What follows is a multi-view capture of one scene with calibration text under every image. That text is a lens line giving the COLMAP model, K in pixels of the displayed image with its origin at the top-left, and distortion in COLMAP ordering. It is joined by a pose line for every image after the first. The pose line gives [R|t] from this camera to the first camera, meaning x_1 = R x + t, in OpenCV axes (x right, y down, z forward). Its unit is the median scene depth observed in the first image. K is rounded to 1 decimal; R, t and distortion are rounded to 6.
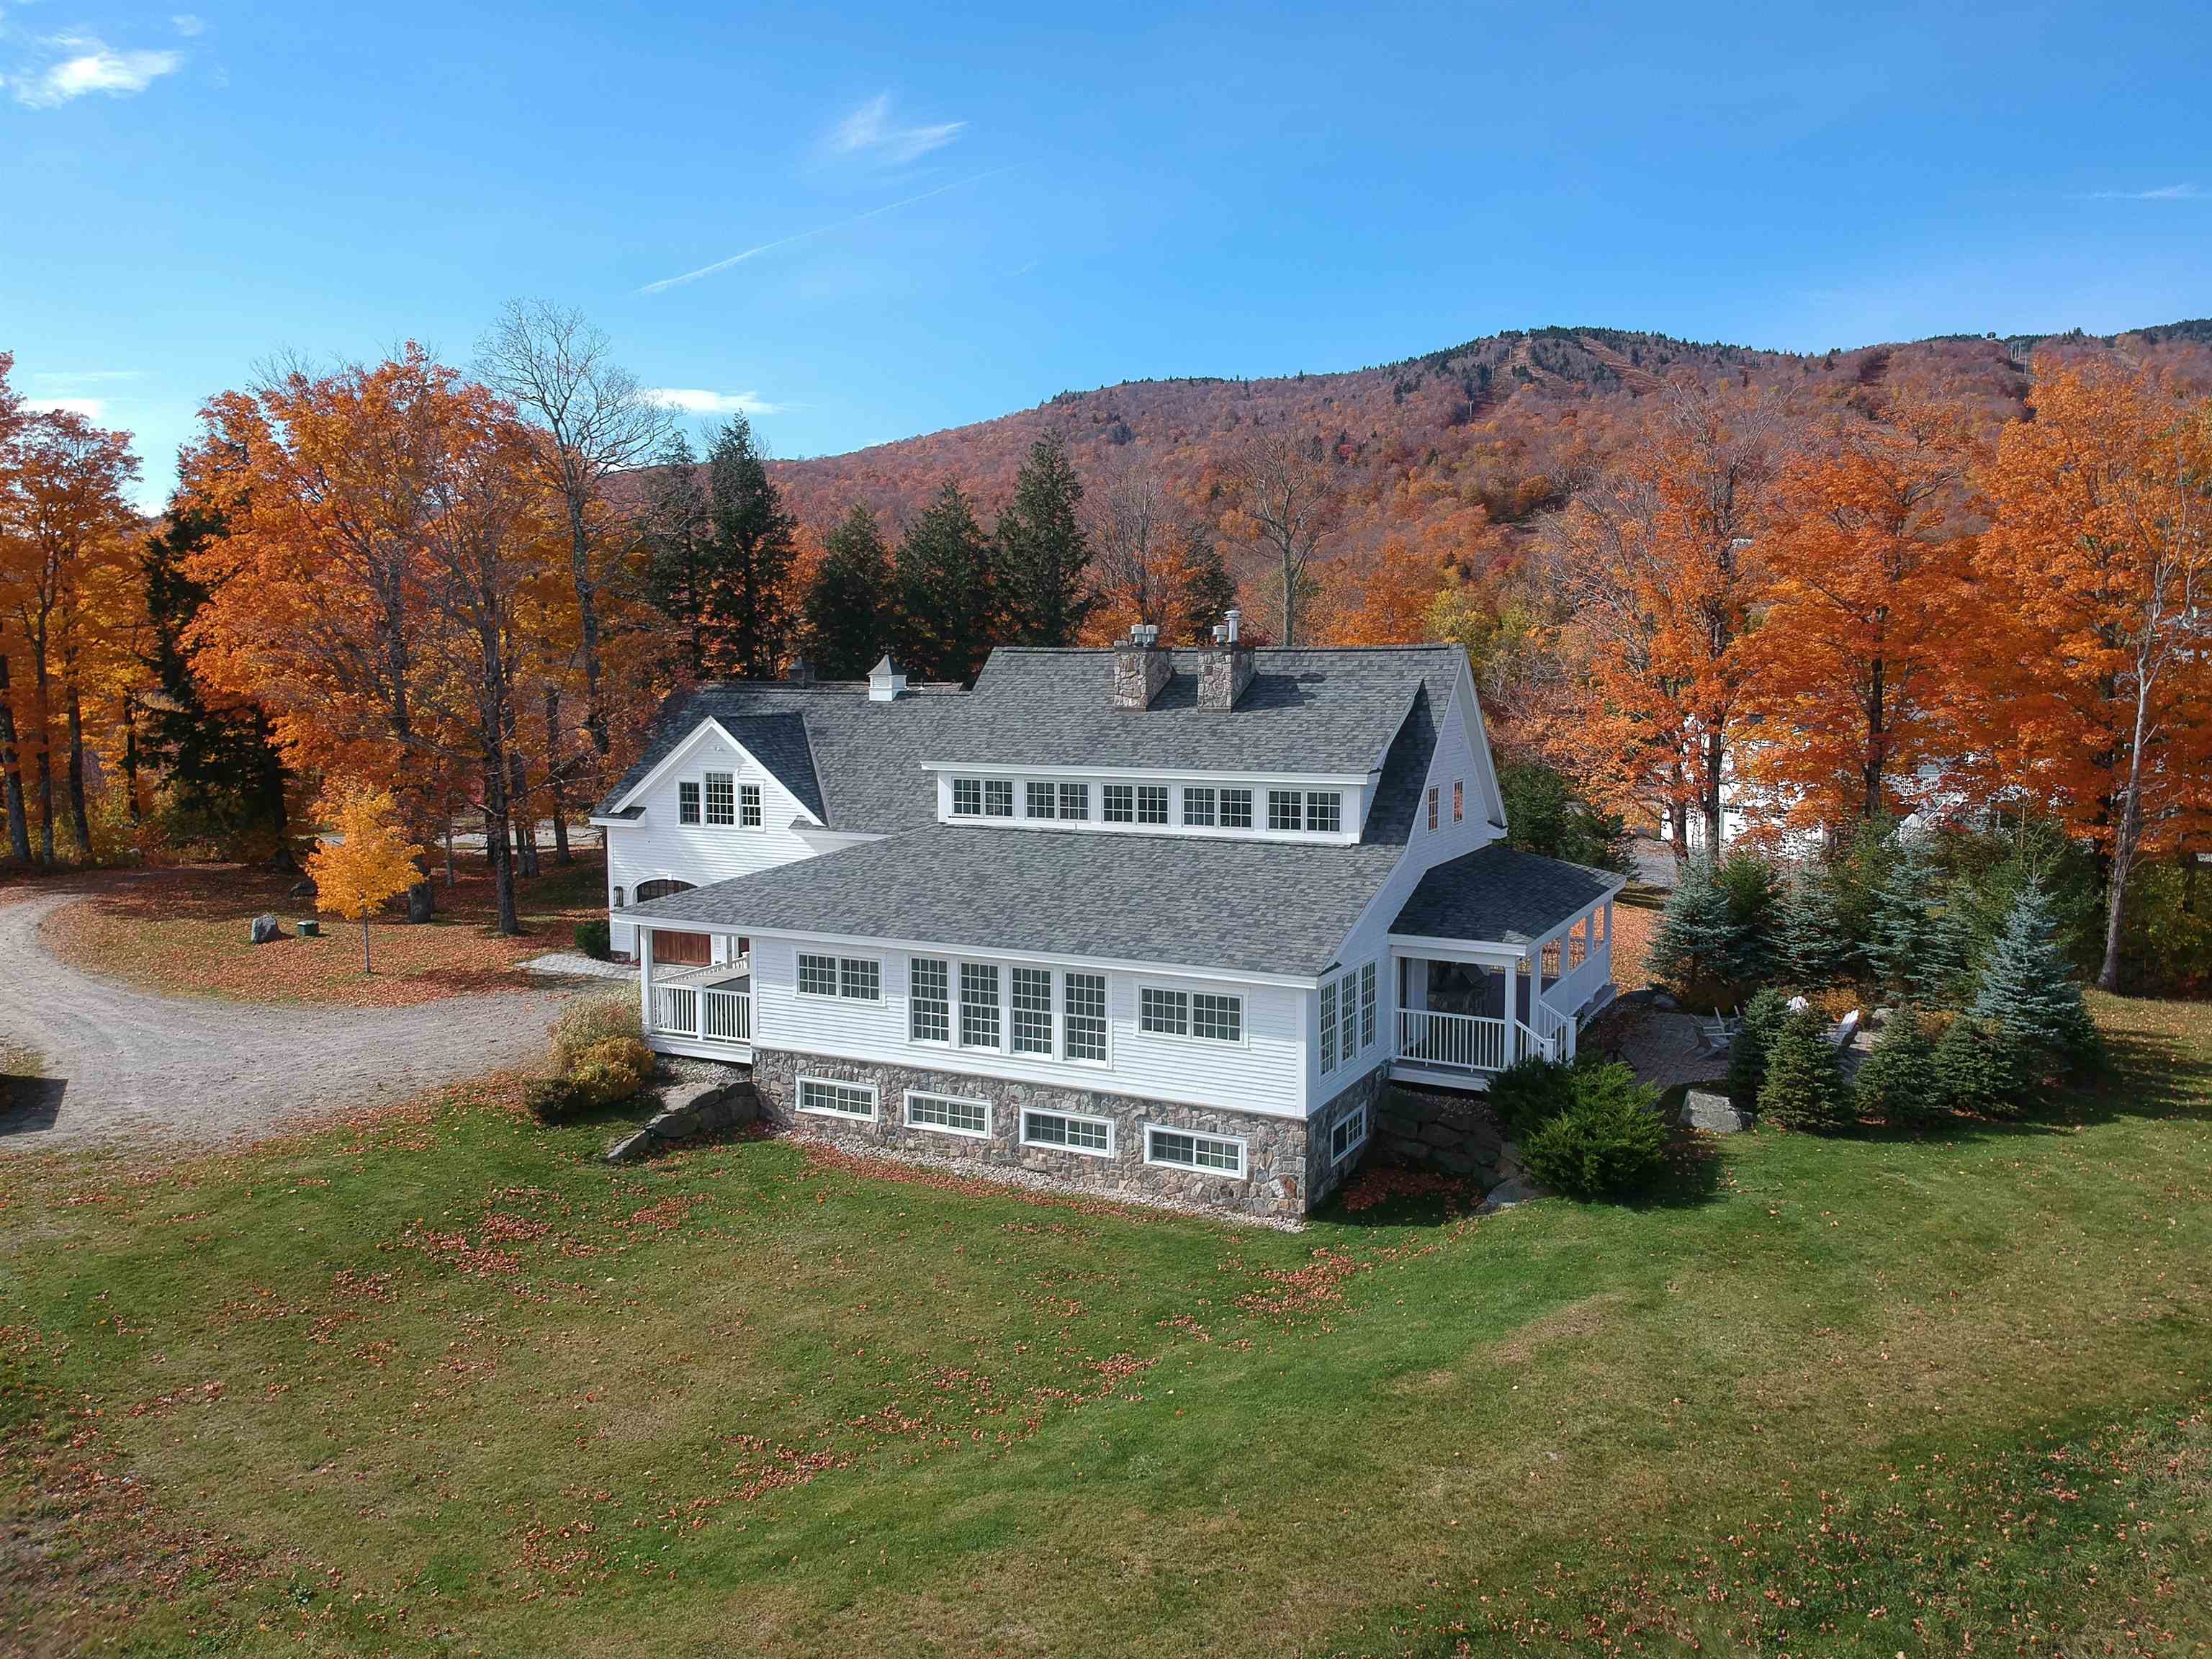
lens RADIAL K [[1631.6, 0, 1116.5], [0, 1631.6, 818.9], [0, 0, 1]] dist [0.006696, -0.018413]
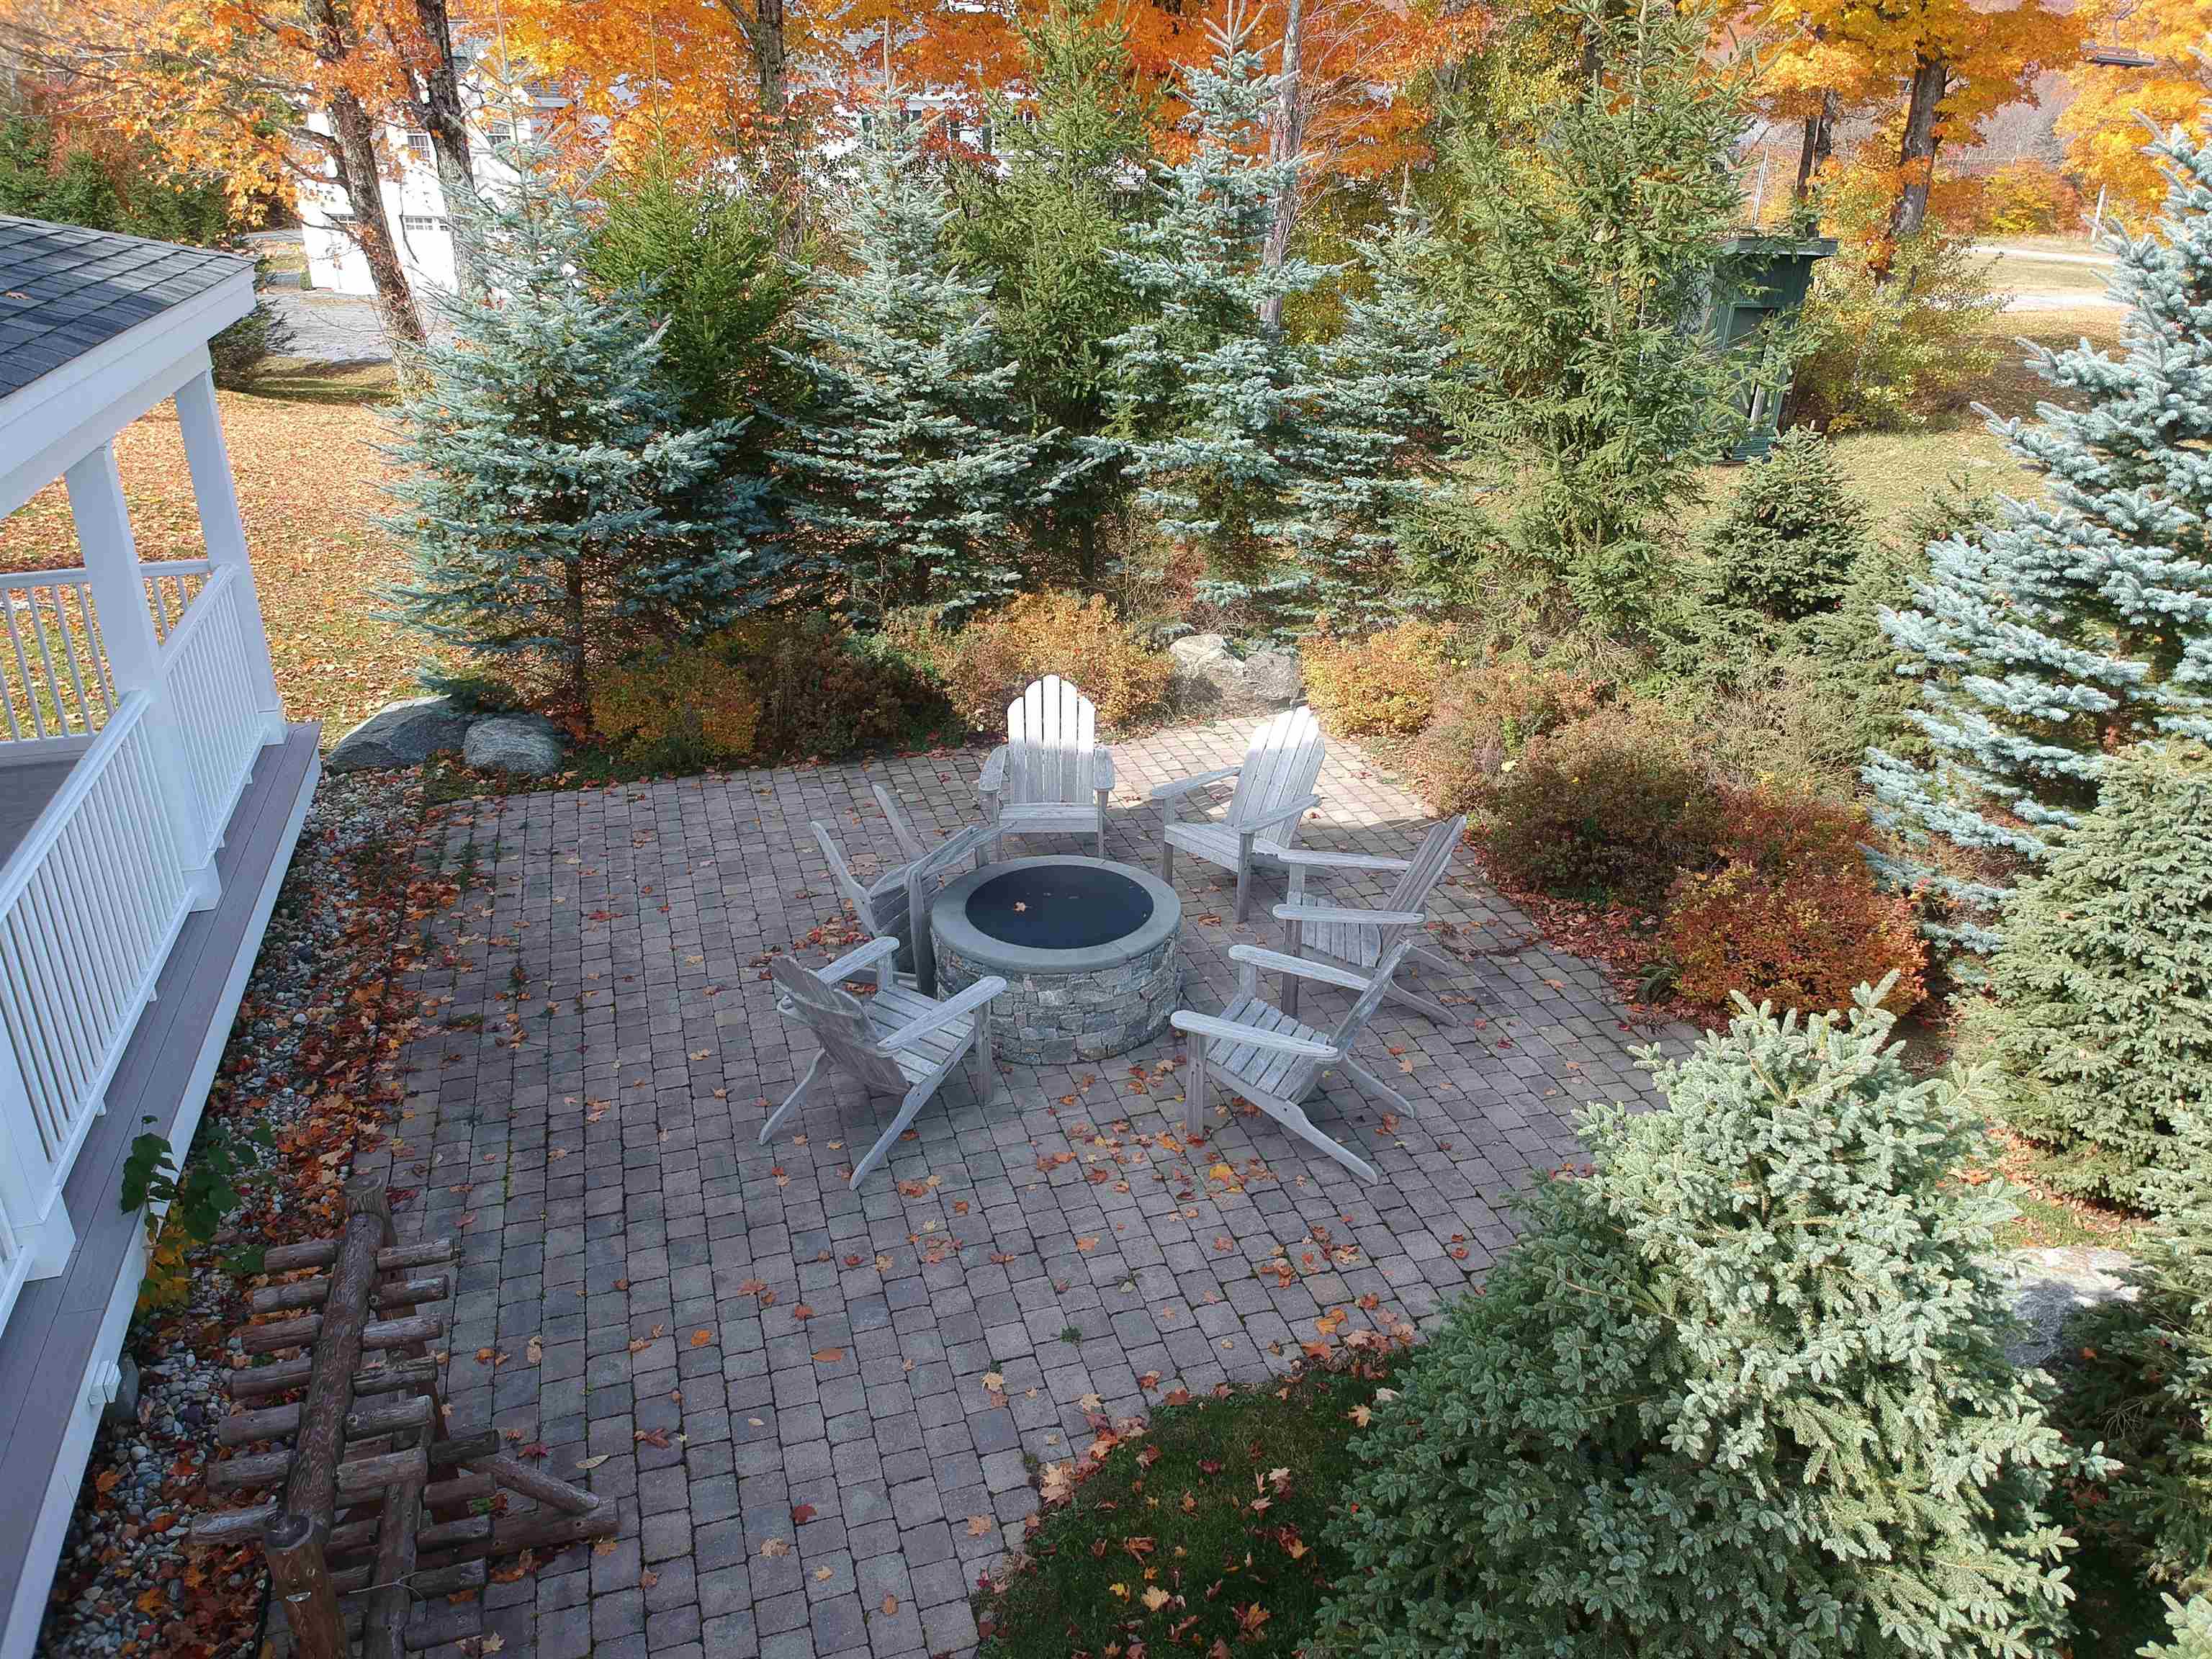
lens RADIAL K [[1631.6, 0, 1108.7], [0, 1631.6, 828.1], [0, 0, 1]] dist [0.006696, -0.018413]
pose [[0.718879, -0.277715, 0.637250, 0.232713], [0.065833, 0.939807, 0.335304, 0.040844], [-0.692011, -0.199091, 0.693890, 0.746728]]
